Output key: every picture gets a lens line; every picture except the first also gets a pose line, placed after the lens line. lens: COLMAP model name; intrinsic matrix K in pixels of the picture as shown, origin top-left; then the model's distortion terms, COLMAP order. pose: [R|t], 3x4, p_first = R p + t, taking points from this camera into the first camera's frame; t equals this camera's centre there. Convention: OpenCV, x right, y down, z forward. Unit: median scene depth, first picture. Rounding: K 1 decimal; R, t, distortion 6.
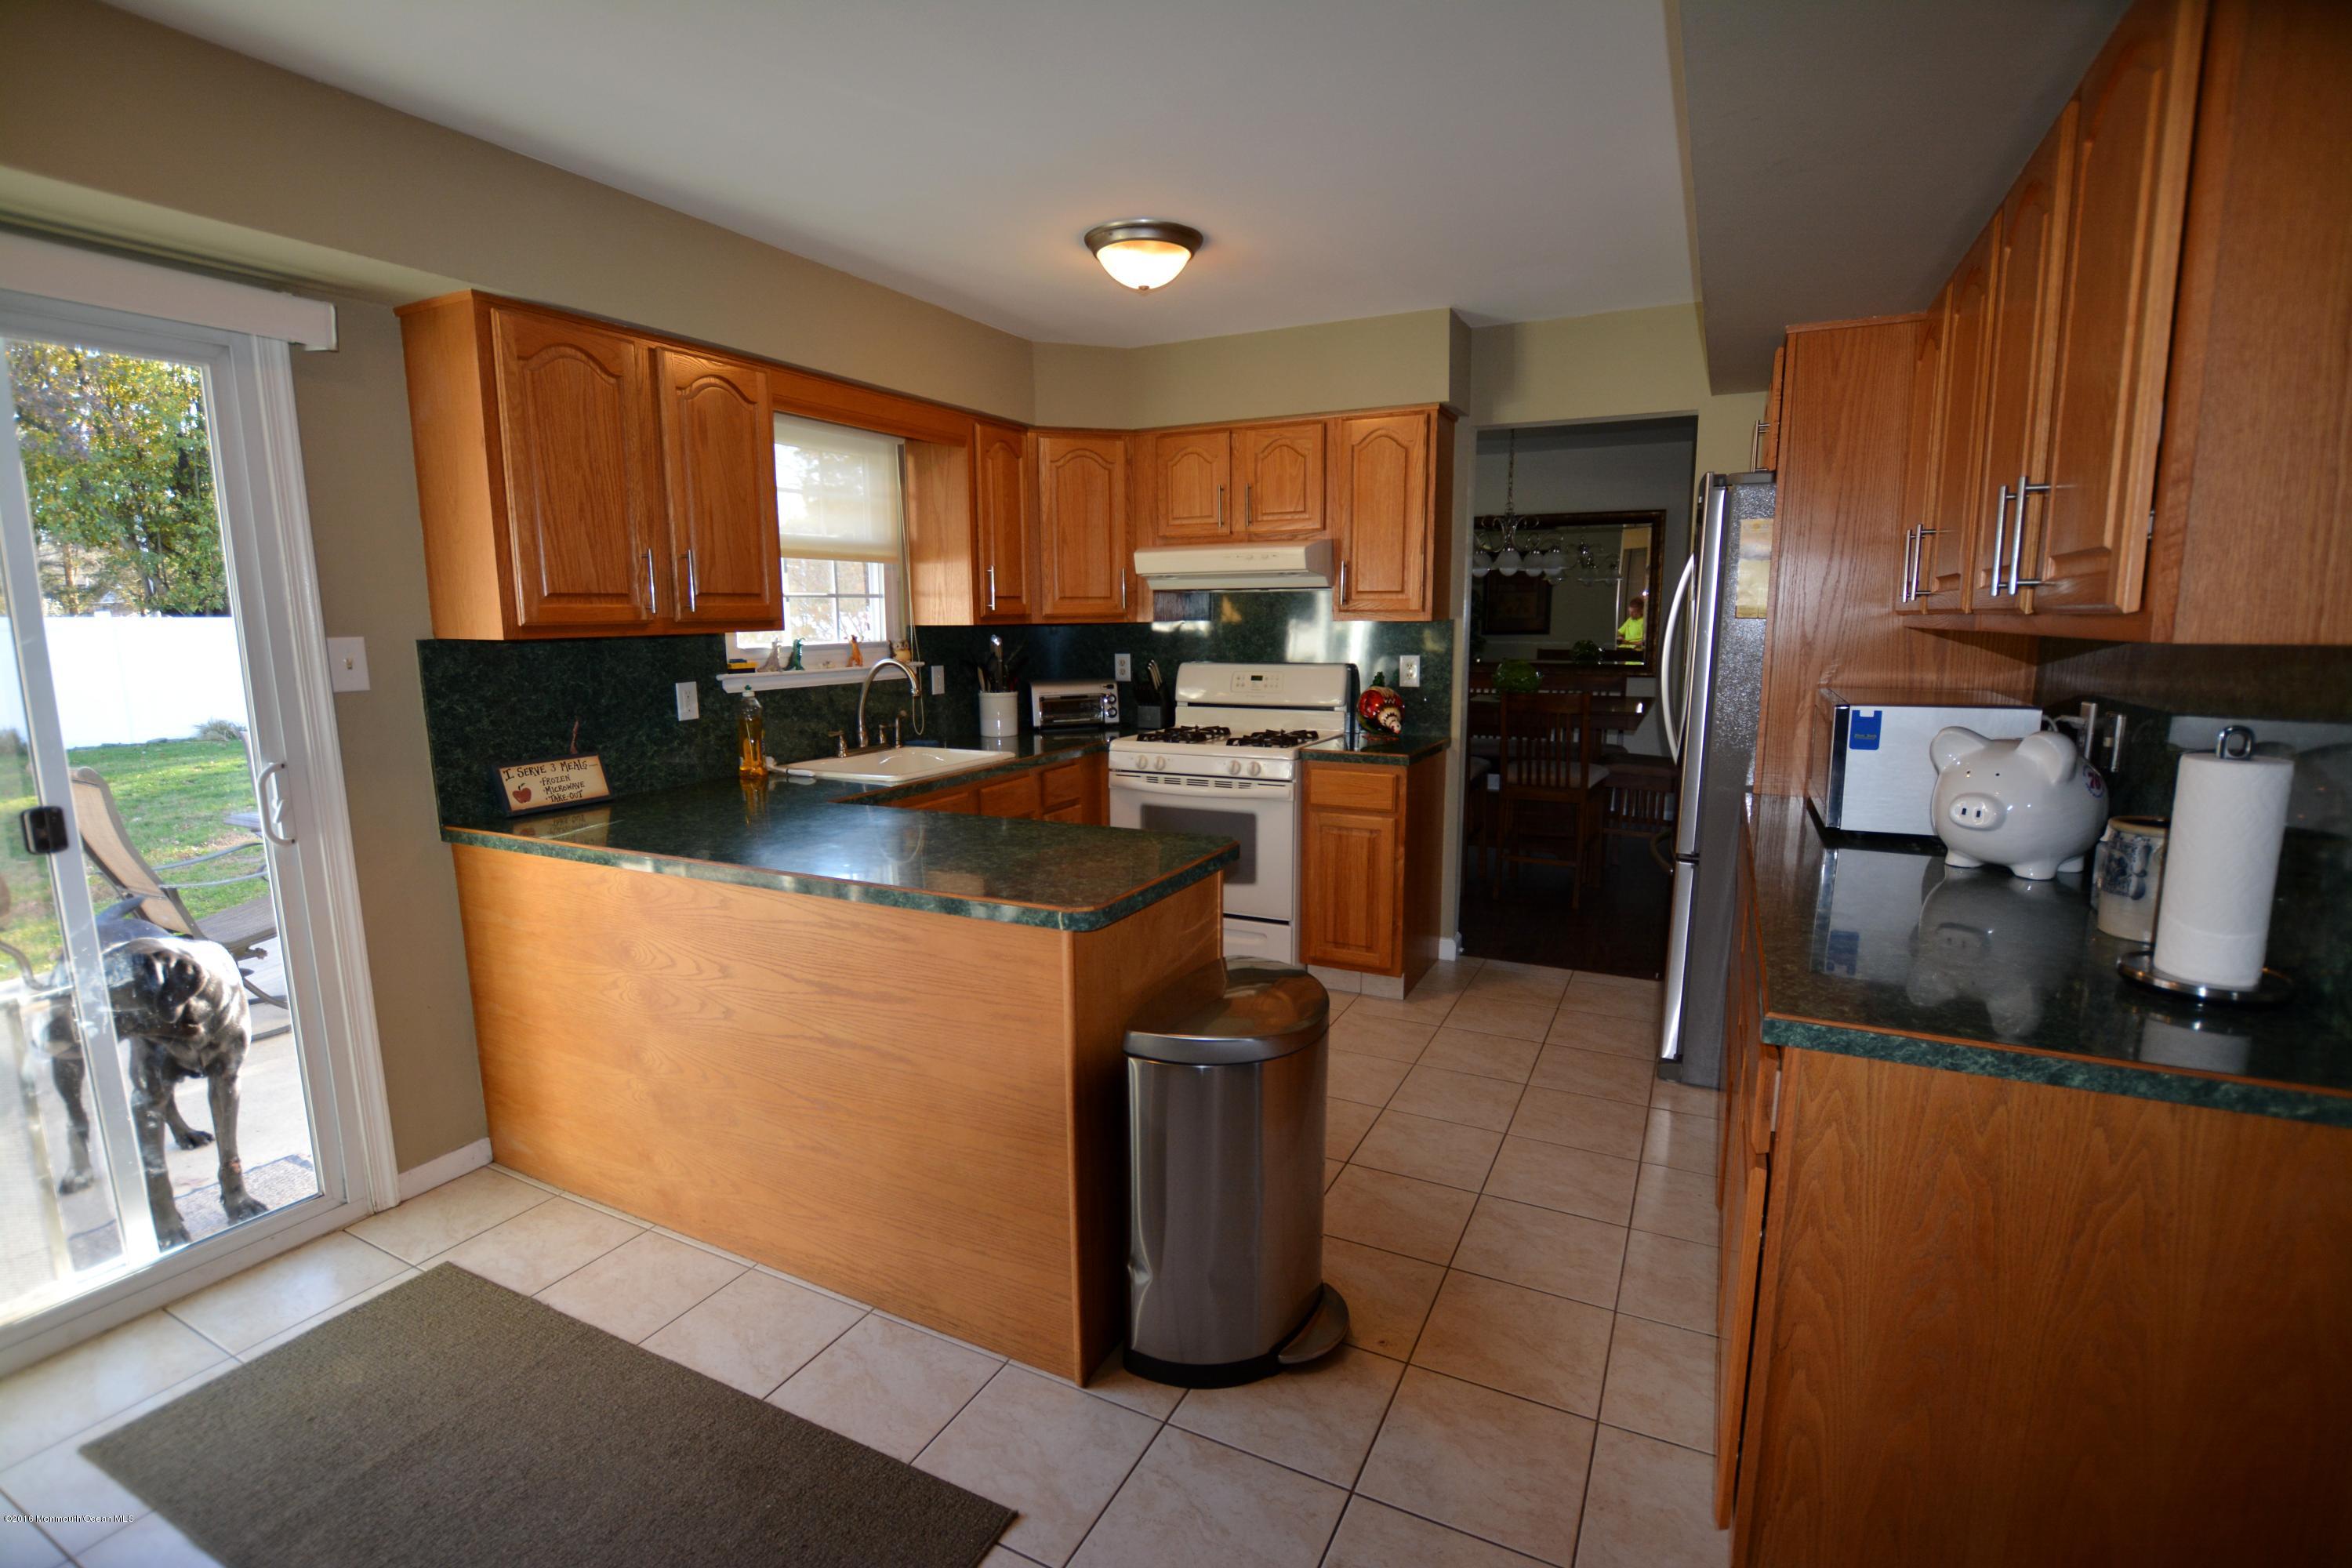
lens RADIAL K [[1094.7, 0, 1176.5], [0, 1094.7, 782.4], [0, 0, 1]] dist [-0.021441, 0.000523]
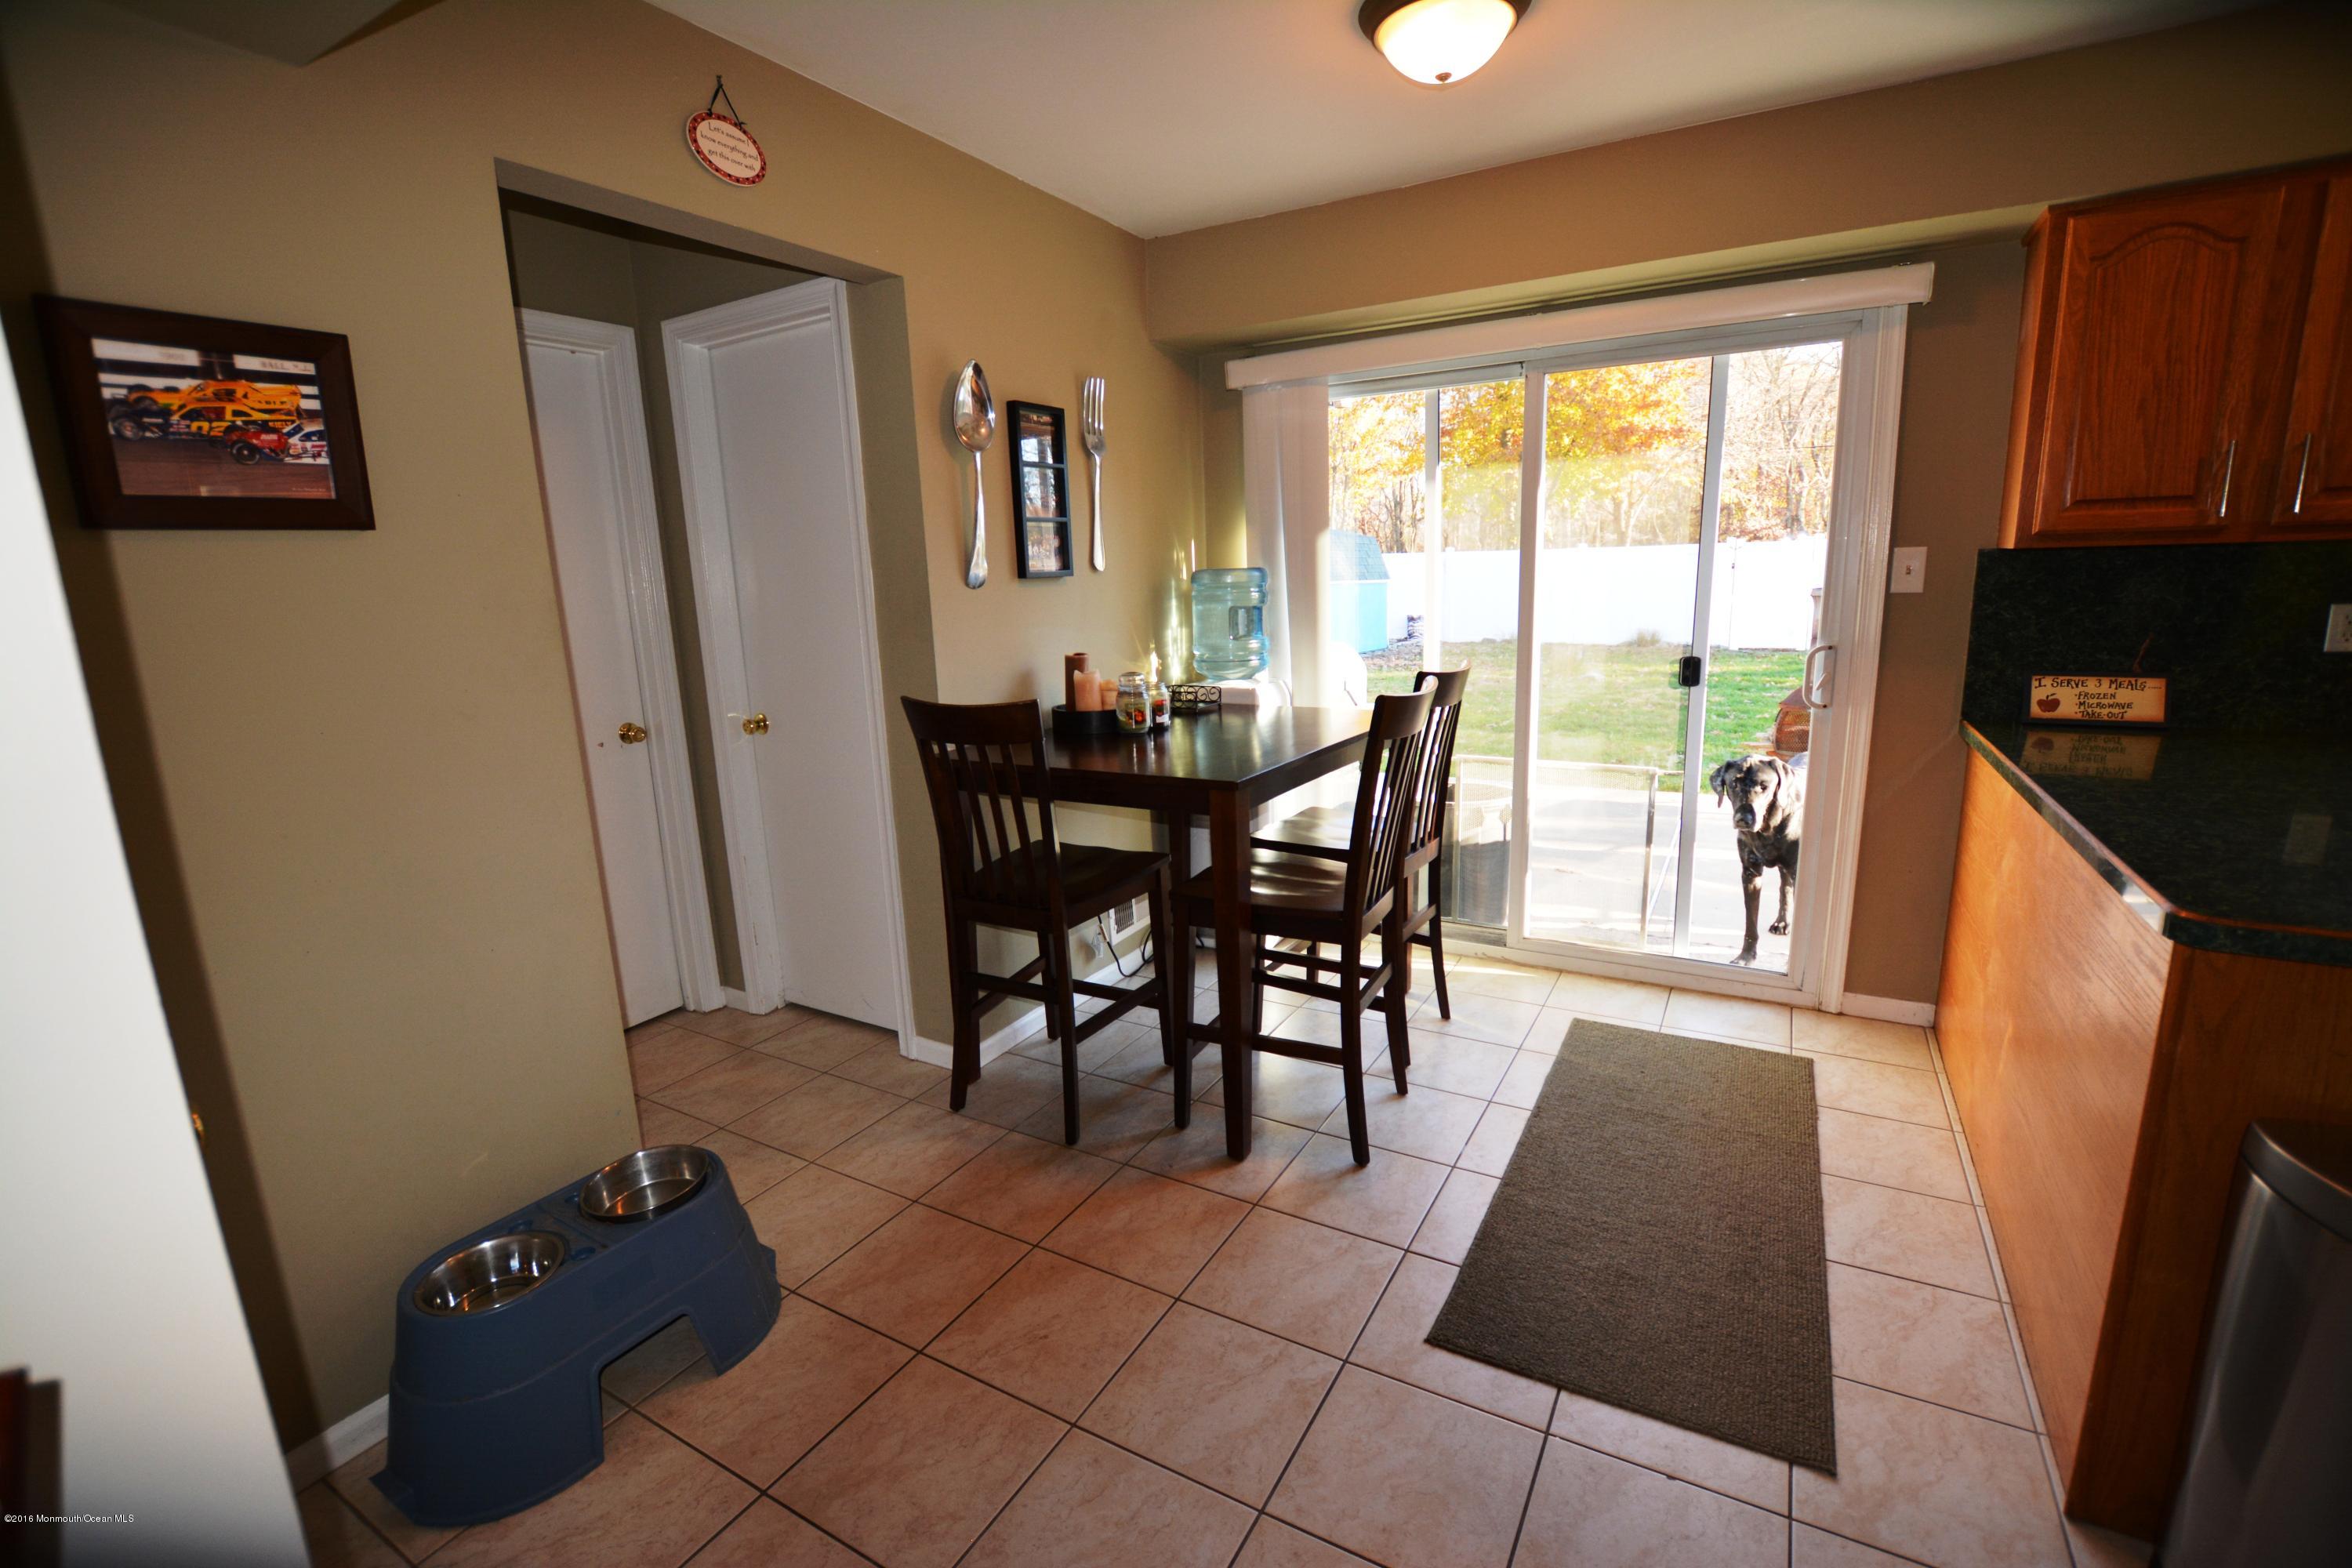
lens RADIAL K [[1035.9, 0, 1178.9], [0, 1035.9, 784.7], [0, 0, 1]] dist [-0.027108, -0.000331]
pose [[-0.057278, 0.202385, -0.977630, 0.410127], [-0.125968, 0.969946, 0.208174, -0.011641], [0.990379, 0.135074, -0.030062, 0.251577]]
